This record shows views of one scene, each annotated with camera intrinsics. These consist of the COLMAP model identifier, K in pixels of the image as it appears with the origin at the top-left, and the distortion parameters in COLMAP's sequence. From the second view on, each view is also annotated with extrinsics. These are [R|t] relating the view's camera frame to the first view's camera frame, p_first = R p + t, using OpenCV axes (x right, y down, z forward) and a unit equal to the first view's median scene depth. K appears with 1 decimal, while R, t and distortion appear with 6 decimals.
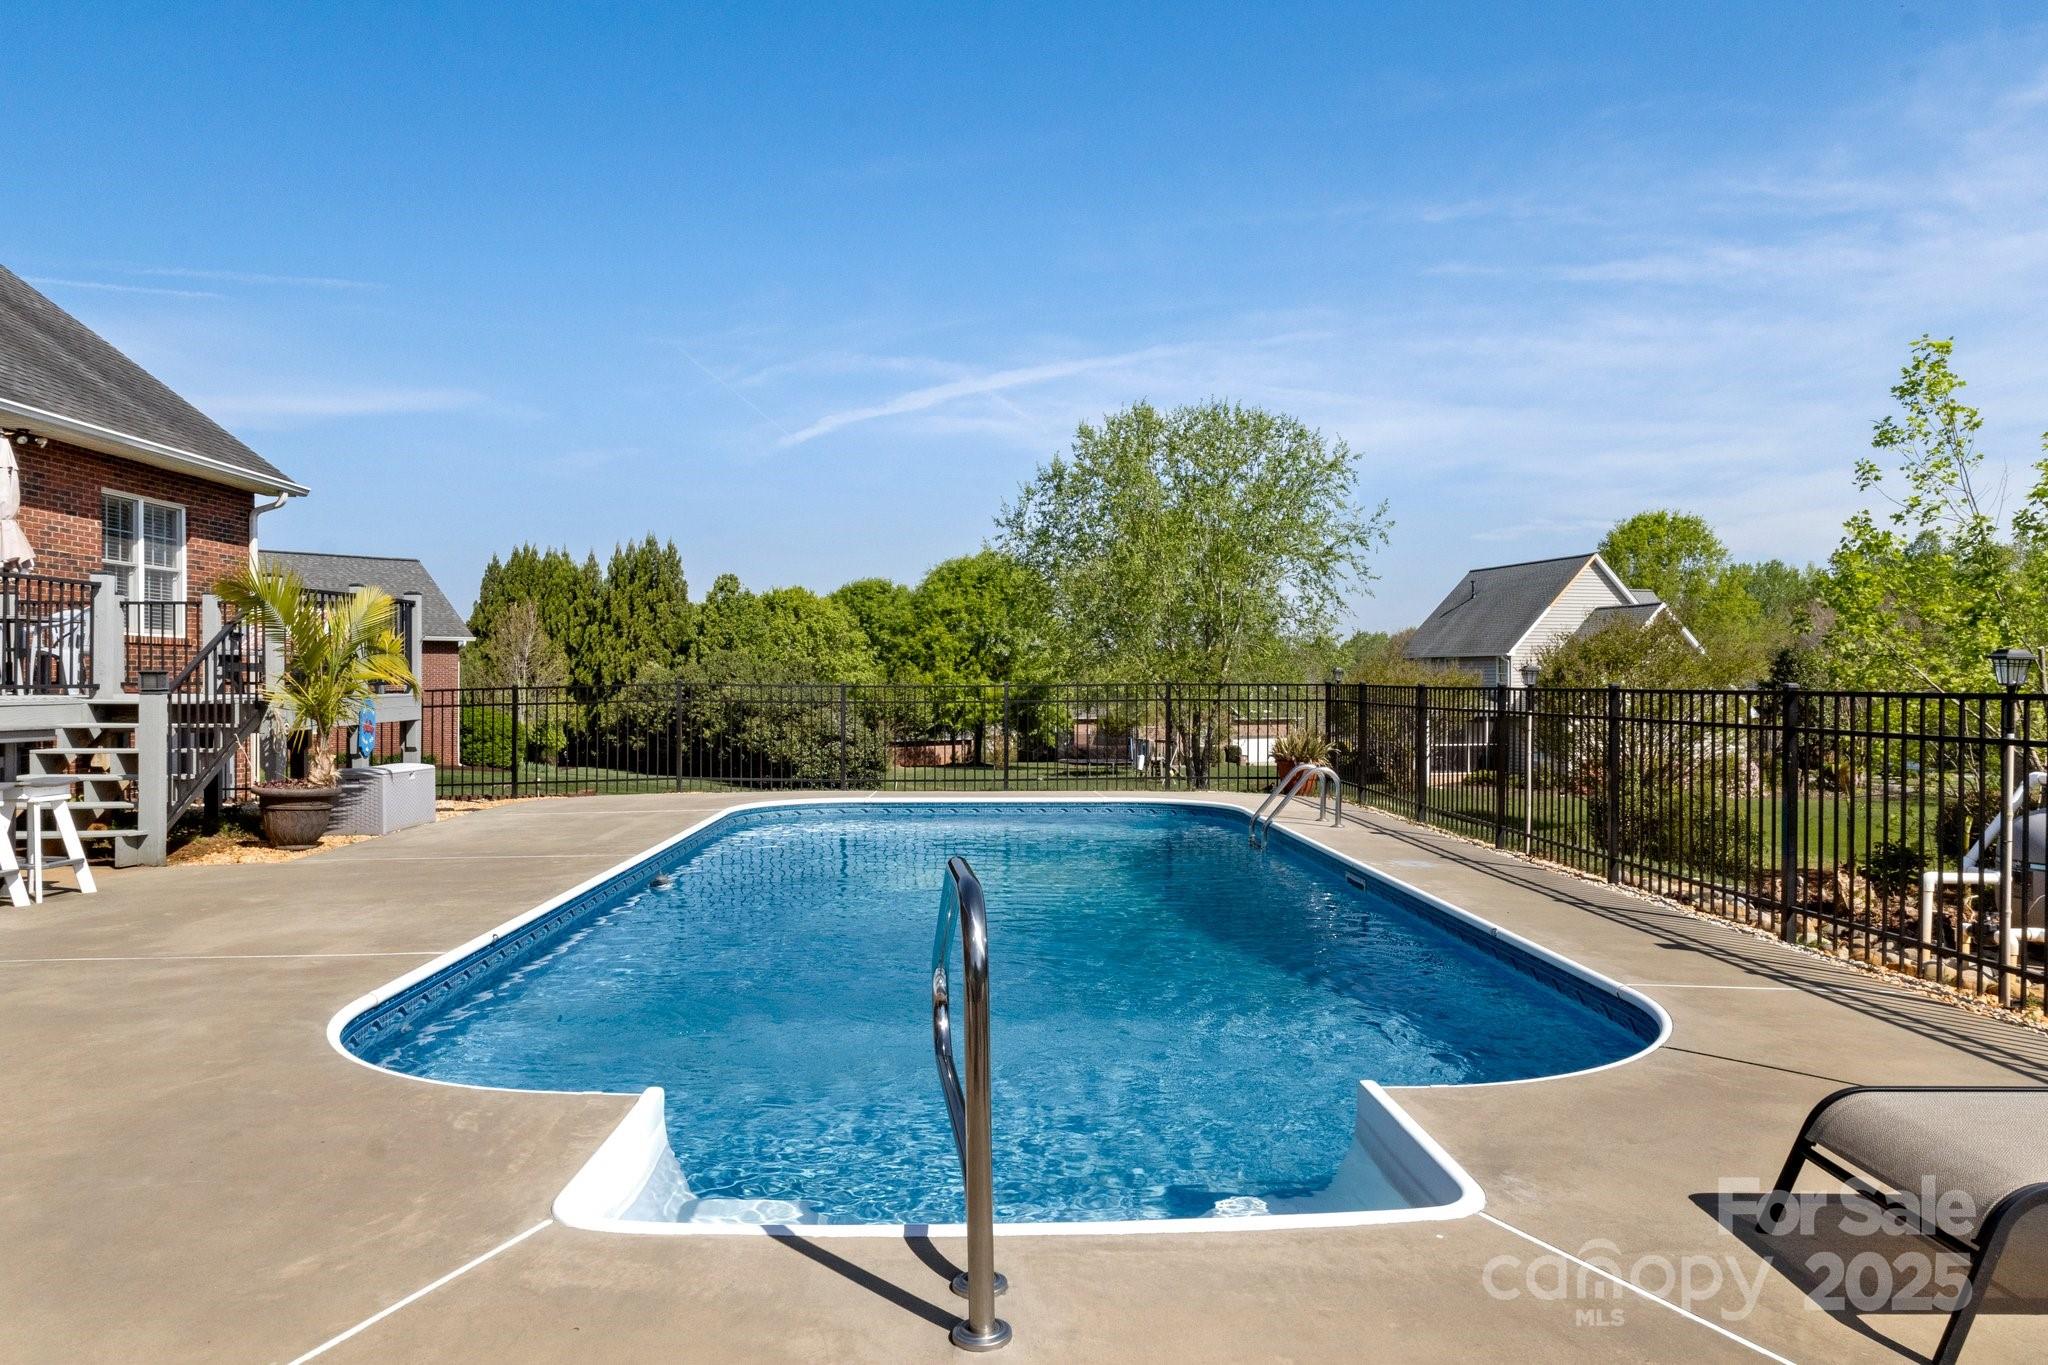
lens RADIAL K [[1362.8, 0, 1024.0], [0, 1362.8, 682.5], [0, 0, 1]] dist [-0.000157, -0.008648]
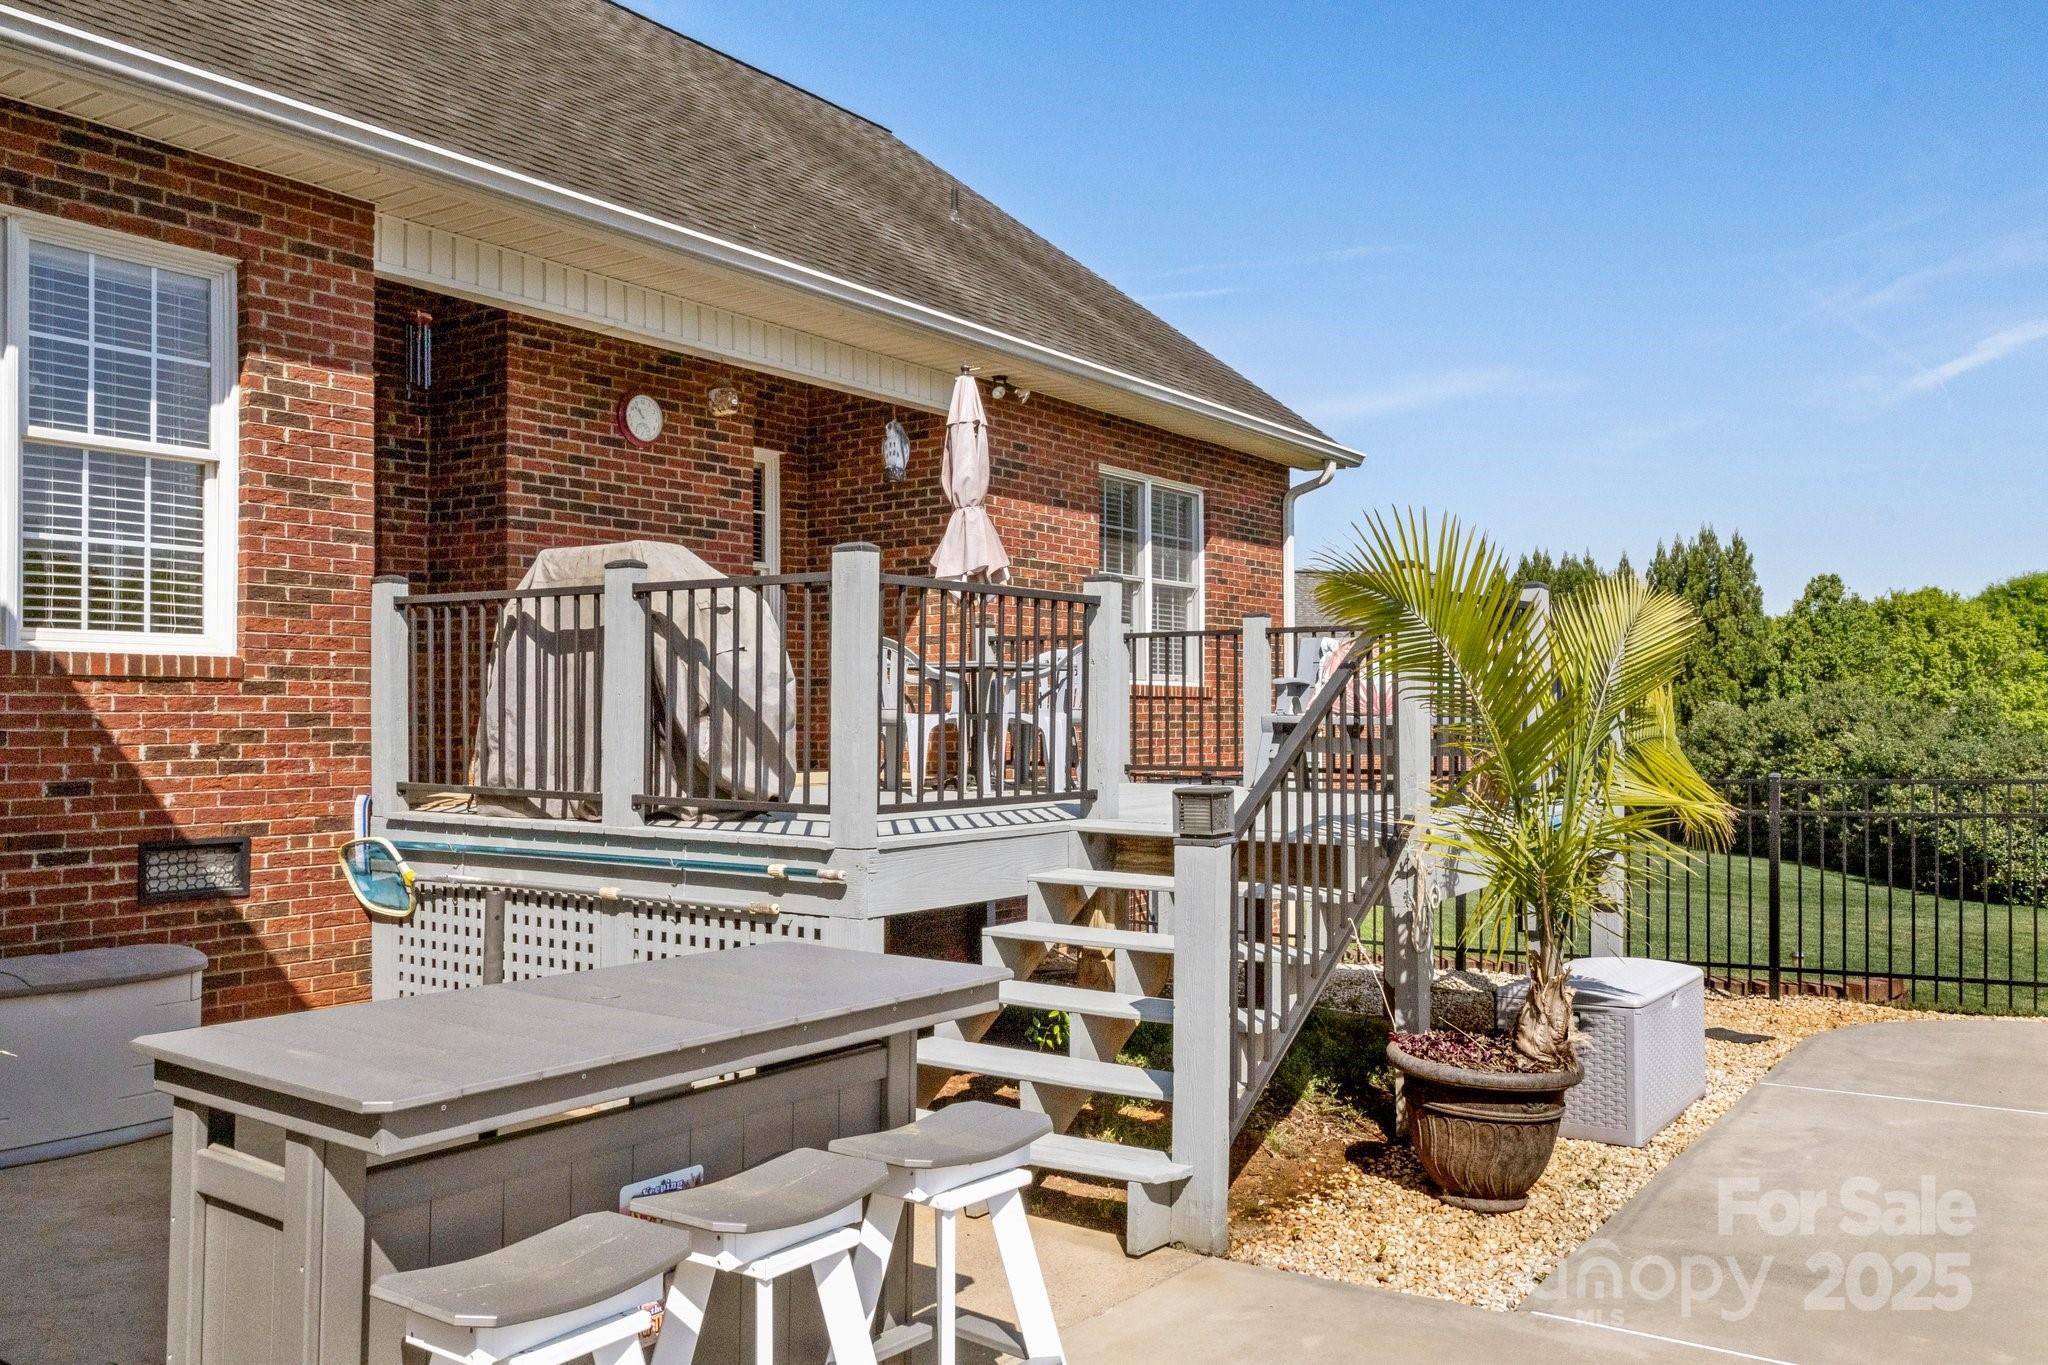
lens RADIAL K [[1717.0, 0, 1024.0], [0, 1717.0, 682.5], [0, 0, 1]] dist [0.002115, 0.002071]
pose [[0.802956, -0.011583, -0.595926, -0.185547], [-0.002335, 0.999742, -0.022578, -0.015494], [0.596034, 0.019520, 0.802722, 0.272277]]
